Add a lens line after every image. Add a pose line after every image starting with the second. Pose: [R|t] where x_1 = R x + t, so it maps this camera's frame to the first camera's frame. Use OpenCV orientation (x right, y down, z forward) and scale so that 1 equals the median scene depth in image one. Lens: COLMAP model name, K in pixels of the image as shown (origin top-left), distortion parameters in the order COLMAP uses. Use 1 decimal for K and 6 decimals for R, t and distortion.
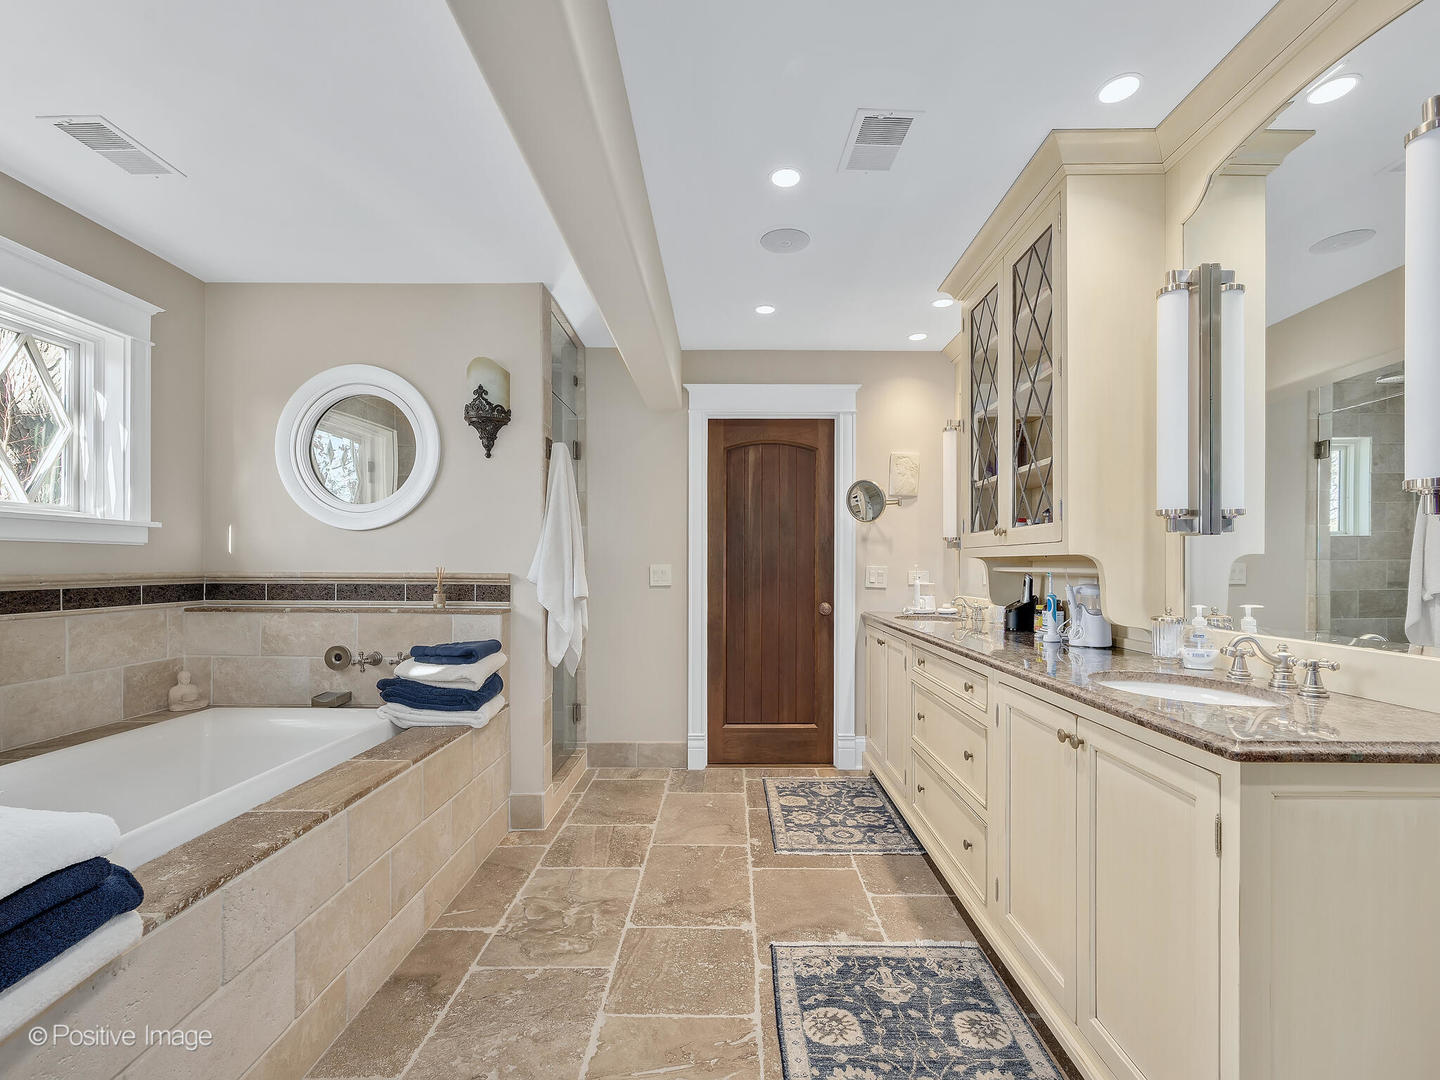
lens RADIAL K [[647.3, 0, 729.7], [0, 647.3, 567.7], [0, 0, 1]] dist [-0.001493, 0.000917]
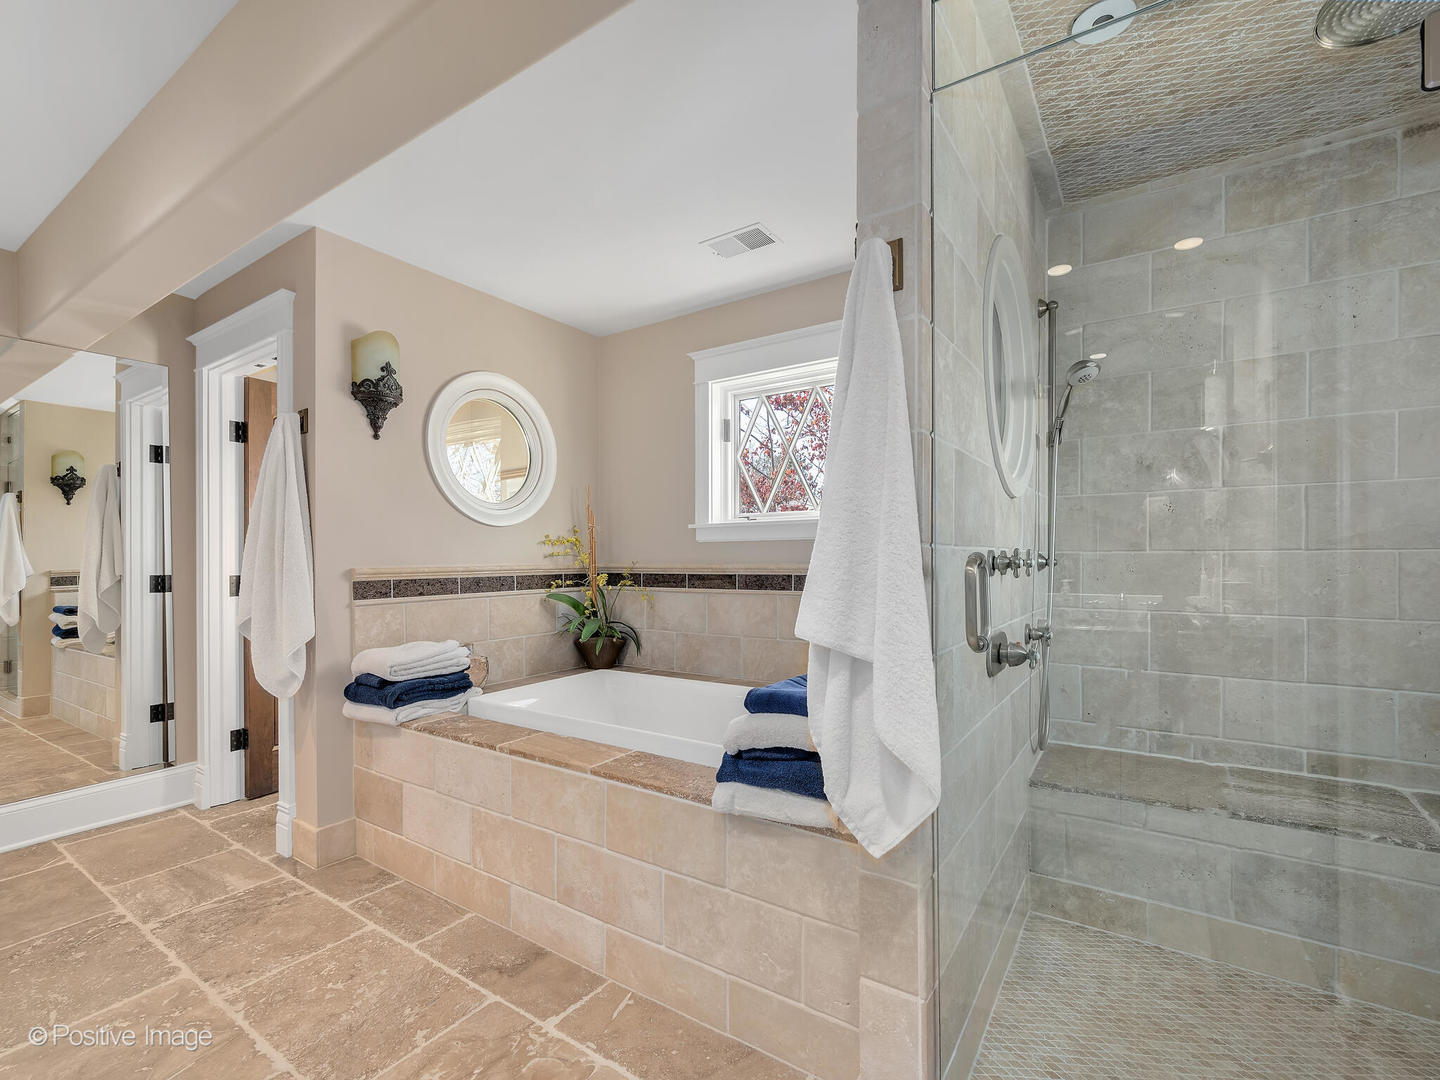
lens RADIAL K [[647.3, 0, 725.9], [0, 647.3, 550.6], [0, 0, 1]] dist [-0.001493, 0.000917]
pose [[-0.548334, 0.007665, -0.836224, 0.199026], [0.007302, 0.999964, 0.004378, -0.020194], [0.836227, -0.003705, -0.548371, 1.898953]]
